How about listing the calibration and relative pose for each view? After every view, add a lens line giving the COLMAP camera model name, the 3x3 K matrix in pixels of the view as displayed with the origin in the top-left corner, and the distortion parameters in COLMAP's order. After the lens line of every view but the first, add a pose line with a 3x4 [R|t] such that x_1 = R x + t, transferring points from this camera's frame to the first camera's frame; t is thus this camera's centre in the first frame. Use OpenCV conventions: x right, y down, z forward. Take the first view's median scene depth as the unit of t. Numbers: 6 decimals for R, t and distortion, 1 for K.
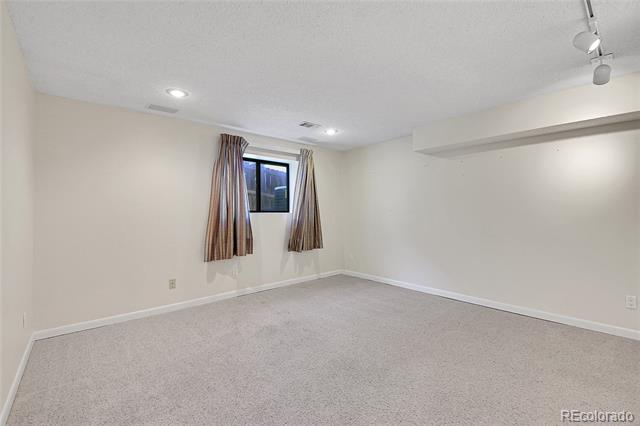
lens RADIAL K [[282.0, 0, 322.8], [0, 282.0, 211.0], [0, 0, 1]] dist [0.009230, -0.023282]
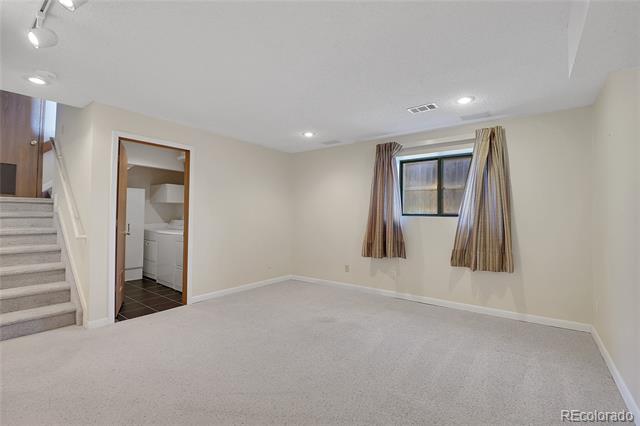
lens RADIAL K [[282.0, 0, 322.8], [0, 282.0, 211.0], [0, 0, 1]] dist [0.009230, -0.023282]
pose [[0.202629, -0.002602, -0.979252, 0.620882], [-0.002545, 0.999992, -0.003183, -0.008458], [0.979252, 0.003137, 0.202620, 0.510837]]
